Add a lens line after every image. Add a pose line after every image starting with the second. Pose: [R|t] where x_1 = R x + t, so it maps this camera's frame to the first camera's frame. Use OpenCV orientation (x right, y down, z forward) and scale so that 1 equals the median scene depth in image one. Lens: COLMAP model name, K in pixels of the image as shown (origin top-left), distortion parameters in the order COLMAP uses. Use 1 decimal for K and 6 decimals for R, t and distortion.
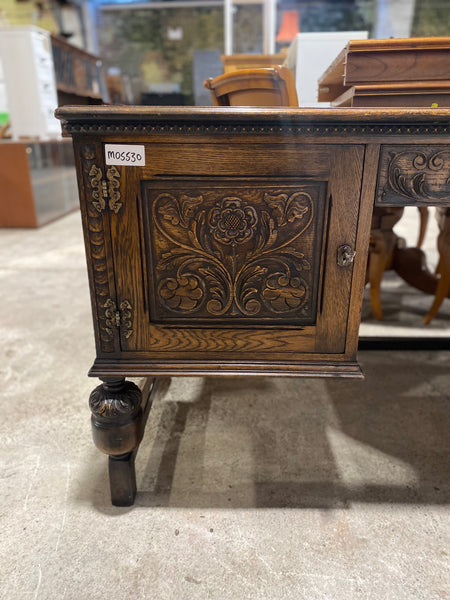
lens RADIAL K [[455.4, 0, 226.9], [0, 455.4, 298.6], [0, 0, 1]] dist [0.043248, -0.041314]
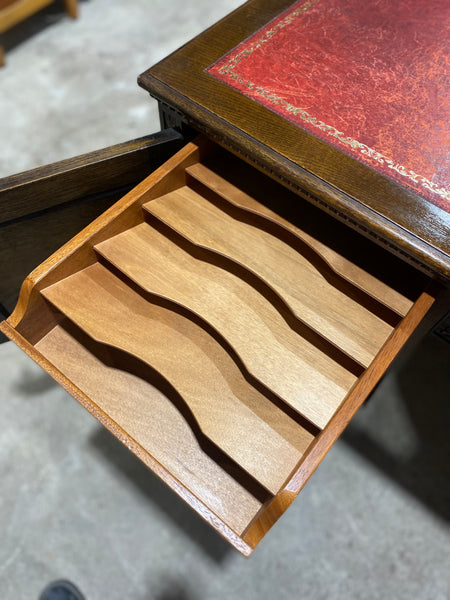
lens RADIAL K [[455.4, 0, 226.9], [0, 455.4, 298.6], [0, 0, 1]] dist [0.043248, -0.041314]
pose [[0.781001, 0.561714, -0.272975, 0.198499], [-0.245941, 0.678394, 0.692311, -0.635937], [0.574065, -0.473560, 0.667974, 0.241045]]
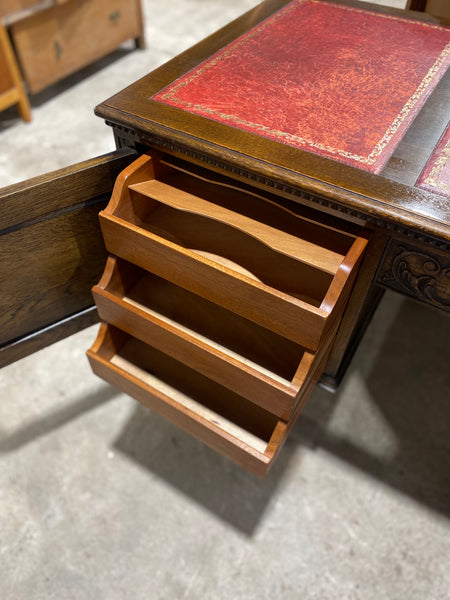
lens RADIAL K [[458.0, 0, 221.0], [0, 458.0, 295.1], [0, 0, 1]] dist [0.031579, -0.031802]
pose [[0.864144, 0.389506, -0.318654, 0.318641], [-0.185330, 0.835011, 0.518083, -0.533918], [0.467876, -0.388642, 0.793757, 0.090703]]
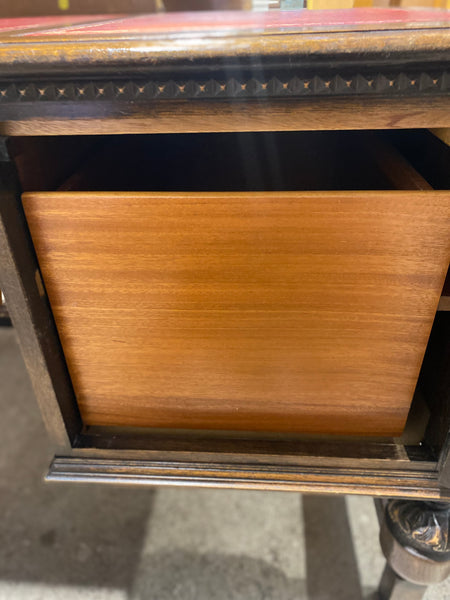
lens RADIAL K [[455.4, 0, 226.9], [0, 455.4, 298.6], [0, 0, 1]] dist [0.043248, -0.041314]
pose [[0.998480, 0.014786, -0.053104, 1.223269], [-0.002993, 0.976475, 0.215610, -0.214223], [0.055043, -0.215124, 0.975034, 0.419906]]
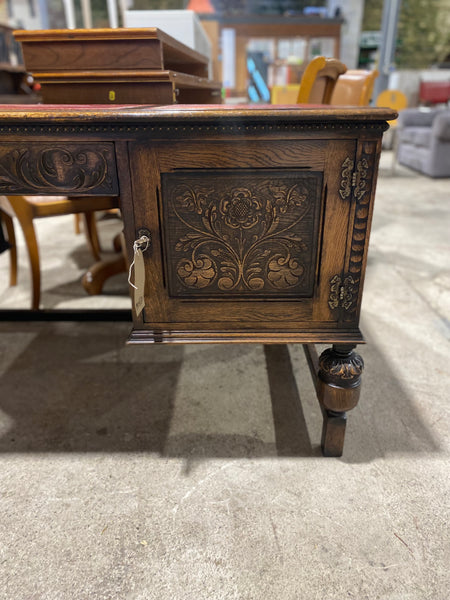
lens RADIAL K [[455.1, 0, 230.9], [0, 455.1, 298.6], [0, 0, 1]] dist [0.045064, -0.047774]
pose [[0.999927, -0.004136, 0.011337, 1.187996], [0.003498, 0.998438, 0.055762, -0.002156], [-0.011550, -0.055719, 0.998380, -0.159304]]
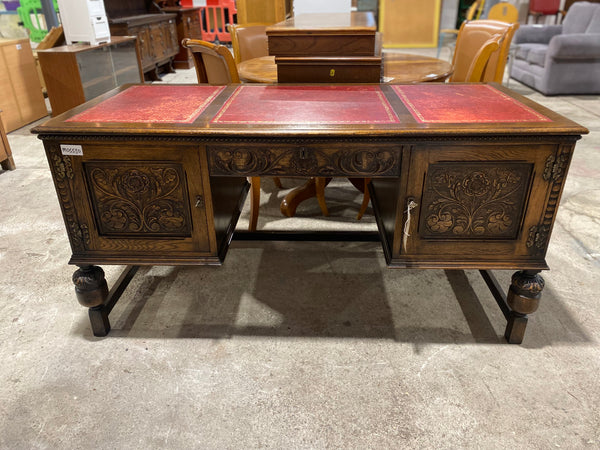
lens RADIAL K [[455.4, 0, 300.8], [0, 455.4, 216.9], [0, 0, 1]] dist [0.043248, -0.041314]
pose [[0.999748, 0.002975, -0.022271, 0.643000], [-0.000606, 0.994402, 0.105657, -0.203962], [0.022460, -0.105617, 0.994153, -0.744468]]
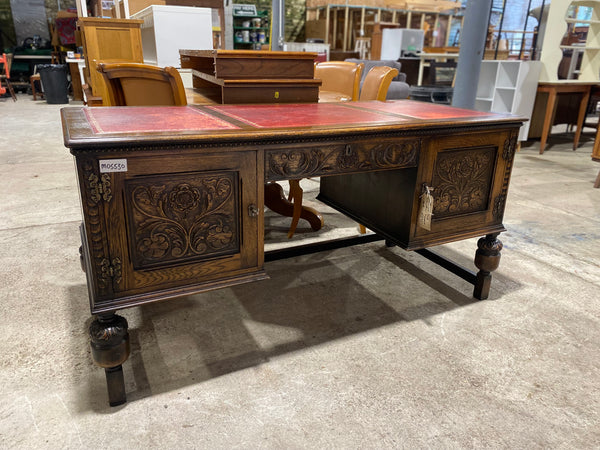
lens RADIAL K [[454.1, 0, 302.2], [0, 454.1, 220.6], [0, 0, 1]] dist [0.051995, -0.045962]
pose [[0.884300, -0.135058, 0.446960, -0.318983], [0.135772, 0.990267, 0.030607, -0.075191], [-0.446744, 0.033619, 0.894030, -0.572562]]
